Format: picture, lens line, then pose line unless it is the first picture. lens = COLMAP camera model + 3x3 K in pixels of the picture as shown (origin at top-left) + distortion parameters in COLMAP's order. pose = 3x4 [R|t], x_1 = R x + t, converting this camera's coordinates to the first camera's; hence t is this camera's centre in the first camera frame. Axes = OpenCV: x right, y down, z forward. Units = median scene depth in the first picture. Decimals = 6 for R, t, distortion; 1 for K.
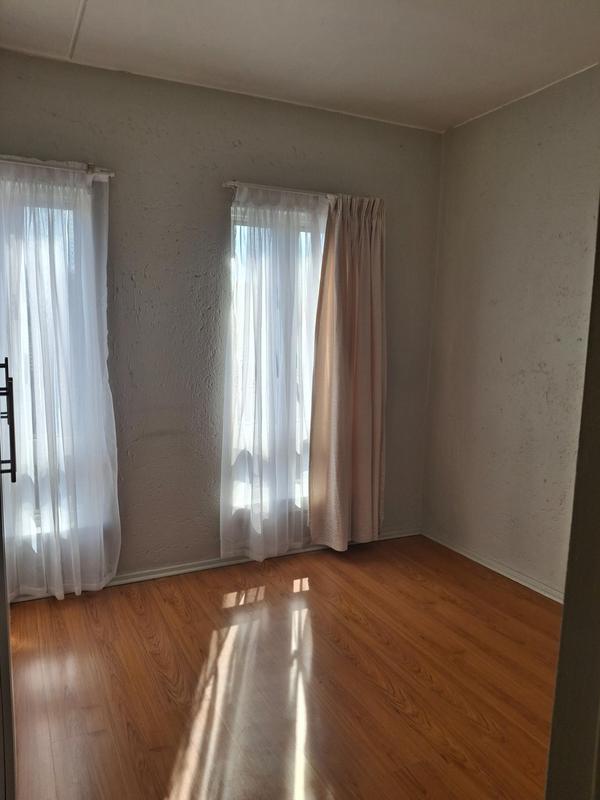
lens RADIAL K [[589.8, 0, 300.0], [0, 589.8, 400.0], [0, 0, 1]] dist [0.145678, -0.262151]
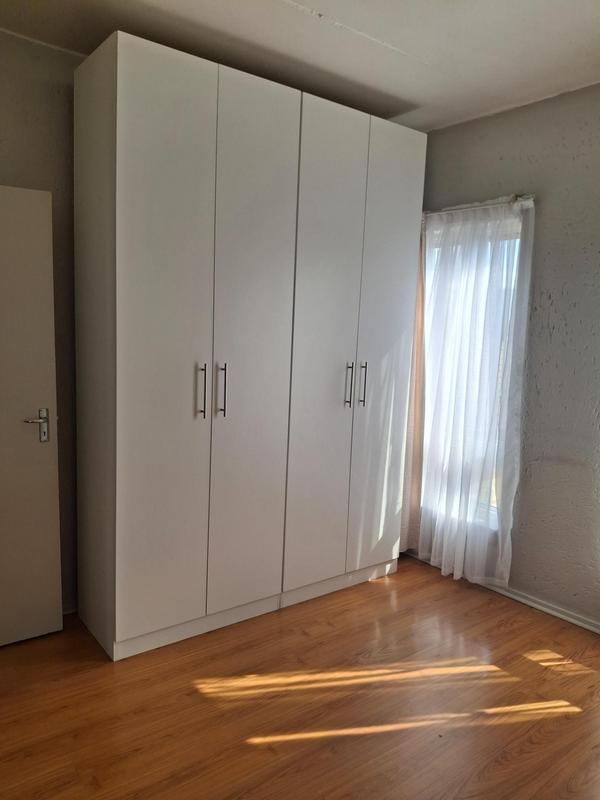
lens RADIAL K [[589.8, 0, 300.0], [0, 589.8, 400.0], [0, 0, 1]] dist [0.145678, -0.262151]
pose [[0.209487, 0.105979, -0.972051, 0.643430], [-0.154246, 0.985244, 0.074175, -0.047238], [0.965569, 0.134397, 0.222743, 0.422293]]
